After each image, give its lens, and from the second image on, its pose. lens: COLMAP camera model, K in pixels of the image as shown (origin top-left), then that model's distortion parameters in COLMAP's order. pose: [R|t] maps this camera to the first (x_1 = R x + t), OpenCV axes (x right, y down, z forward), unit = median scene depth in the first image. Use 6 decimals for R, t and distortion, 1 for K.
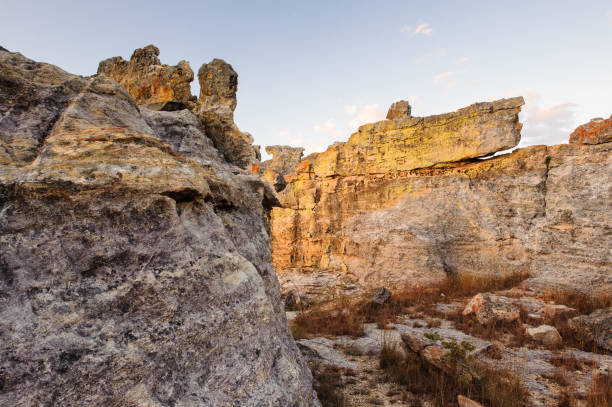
lens RADIAL K [[481.7, 0, 305.2], [0, 481.7, 203.5], [0, 0, 1]] dist [-0.026732, -0.008353]
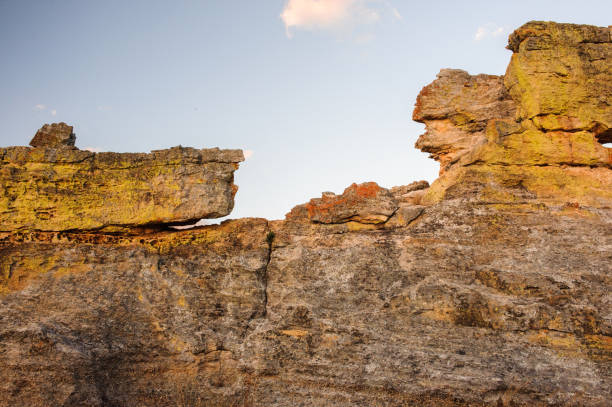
lens RADIAL K [[481.7, 0, 305.8], [0, 481.7, 203.8], [0, 0, 1]] dist [-0.026732, -0.008353]
pose [[0.747417, 0.191668, 0.636107, 0.071538], [-0.038334, 0.968326, -0.246729, 0.034971], [-0.663249, 0.160024, 0.731091, 0.402431]]
